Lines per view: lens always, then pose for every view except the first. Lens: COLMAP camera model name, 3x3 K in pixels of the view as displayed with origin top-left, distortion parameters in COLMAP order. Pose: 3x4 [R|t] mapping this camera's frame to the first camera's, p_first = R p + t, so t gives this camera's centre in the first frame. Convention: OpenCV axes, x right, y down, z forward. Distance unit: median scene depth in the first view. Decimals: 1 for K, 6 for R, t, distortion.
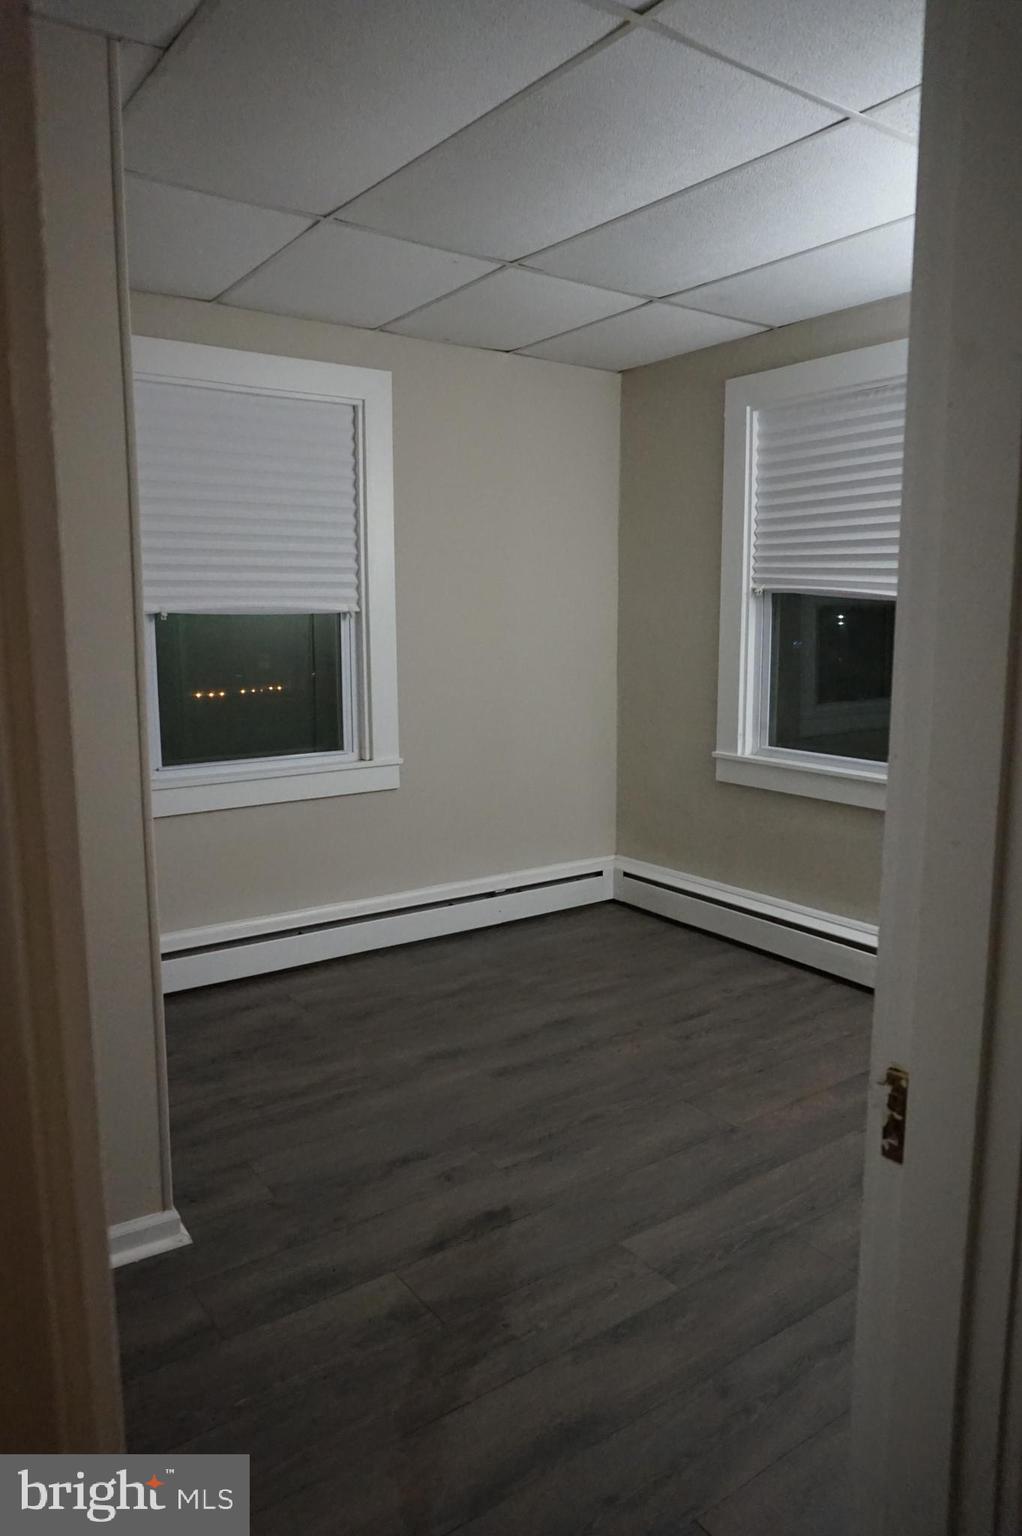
lens RADIAL K [[1143.7, 0, 511.0], [0, 1143.7, 768.0], [0, 0, 1]] dist [-0.000110, -0.000609]
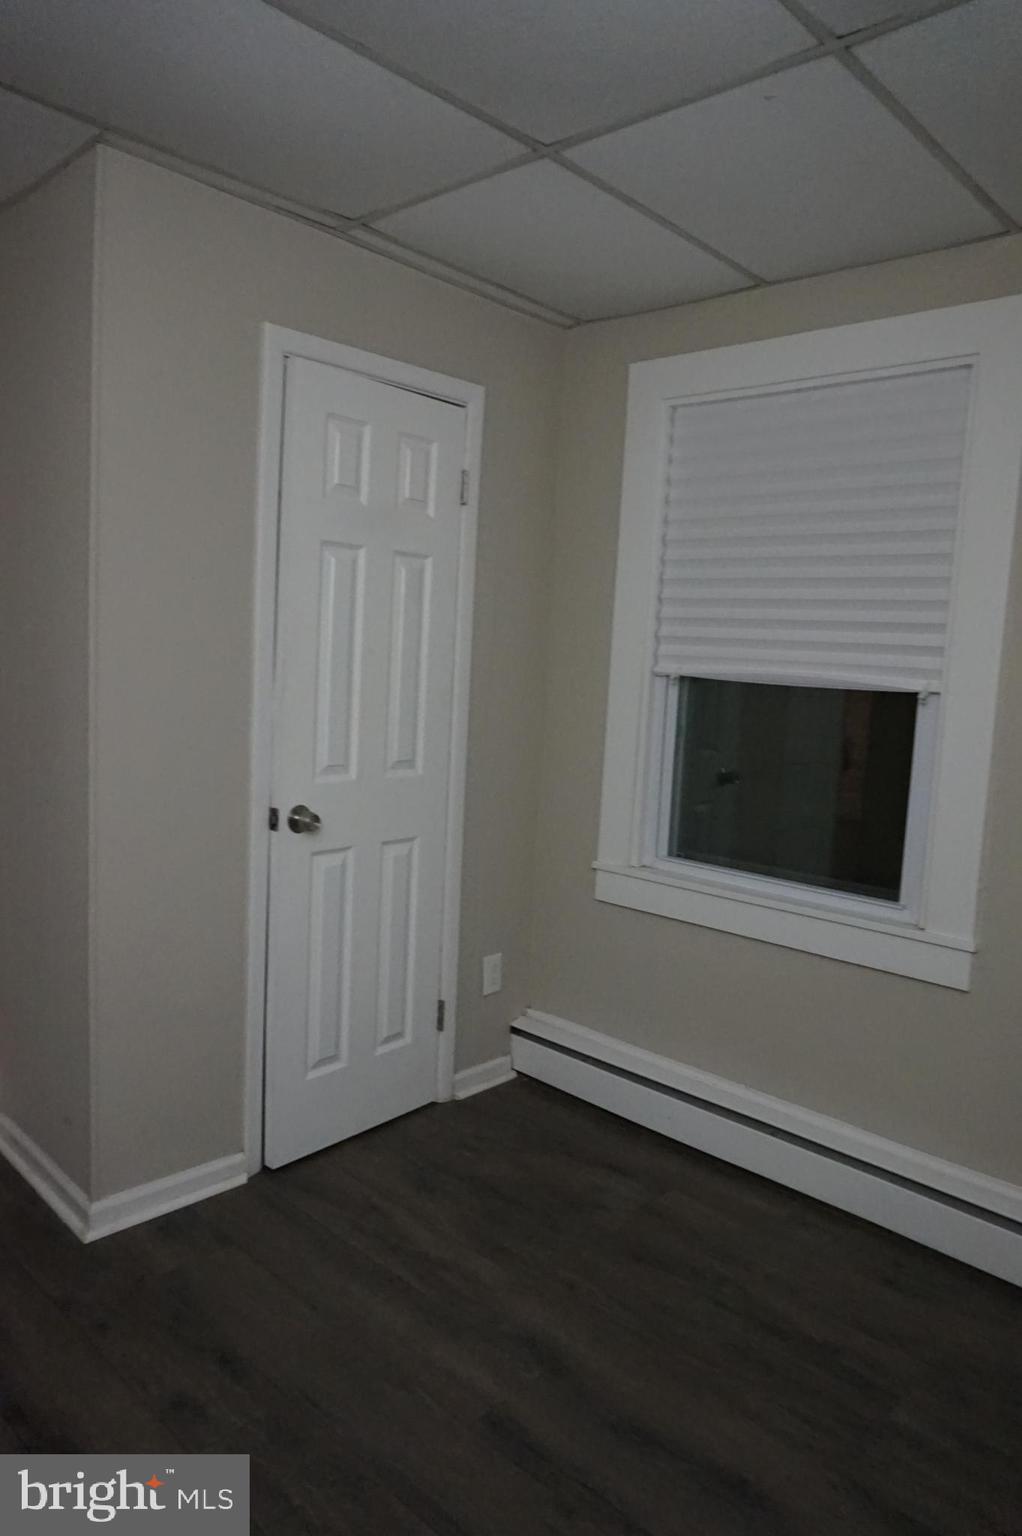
lens RADIAL K [[1061.4, 0, 511.0], [0, 1061.4, 768.0], [0, 0, 1]] dist [0.000213, 0.001955]
pose [[0.145576, 0.116242, -0.982494, 0.428731], [-0.188043, 0.978222, 0.087874, -0.108065], [0.971312, 0.171959, 0.164265, 0.715493]]
